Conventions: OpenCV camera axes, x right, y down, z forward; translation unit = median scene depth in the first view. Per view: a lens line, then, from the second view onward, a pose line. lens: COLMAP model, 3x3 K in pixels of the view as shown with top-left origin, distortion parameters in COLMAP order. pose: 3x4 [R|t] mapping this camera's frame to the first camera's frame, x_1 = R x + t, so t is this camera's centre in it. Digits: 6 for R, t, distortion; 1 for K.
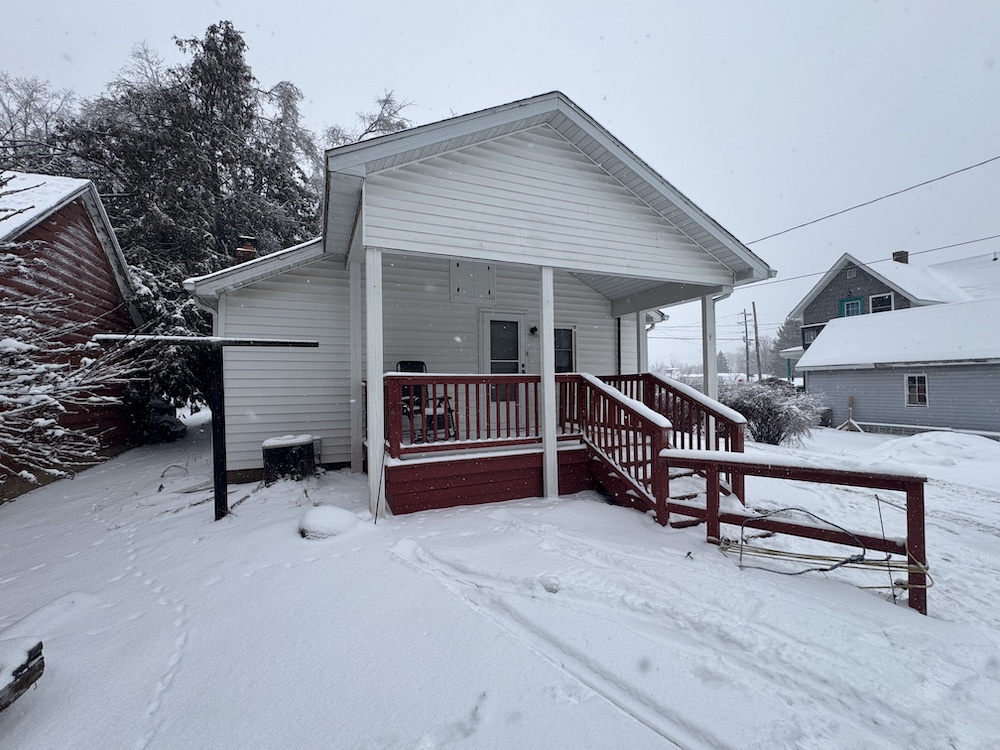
lens RADIAL K [[436.0, 0, 503.2], [0, 436.0, 375.7], [0, 0, 1]] dist [-0.001910, -0.000078]
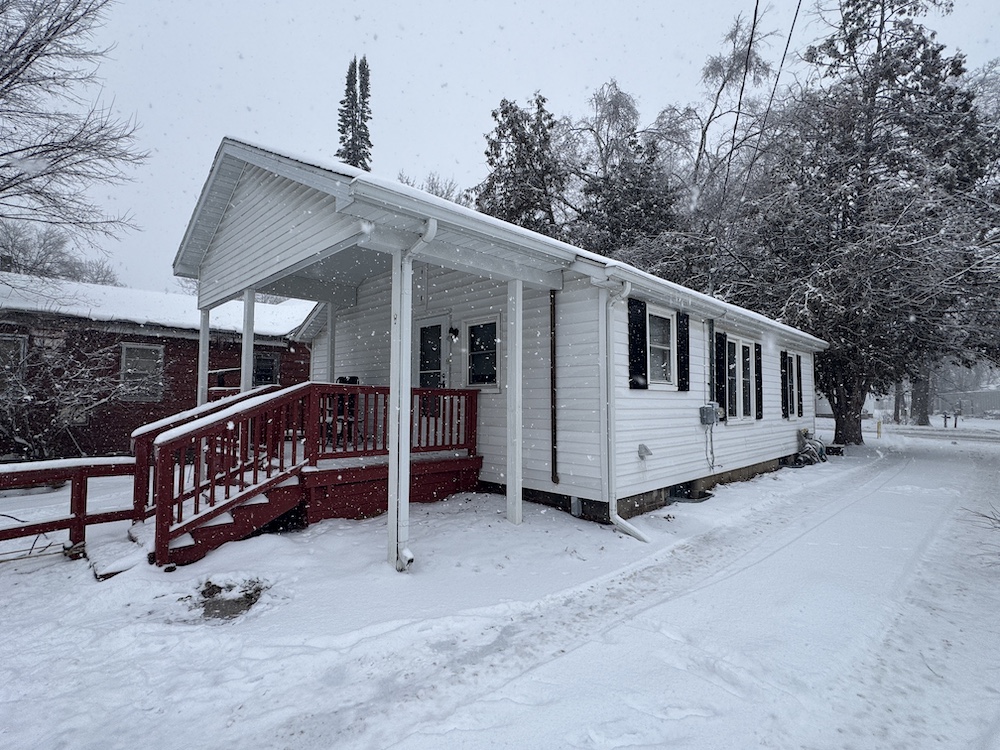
lens RADIAL K [[499.6, 0, 496.6], [0, 499.6, 375.9], [0, 0, 1]] dist [0.000293, -0.000916]
pose [[0.359278, -0.033505, -0.932629, 1.172865], [0.007131, 0.999425, -0.033158, 0.011985], [0.933204, 0.005263, 0.359310, 0.894095]]
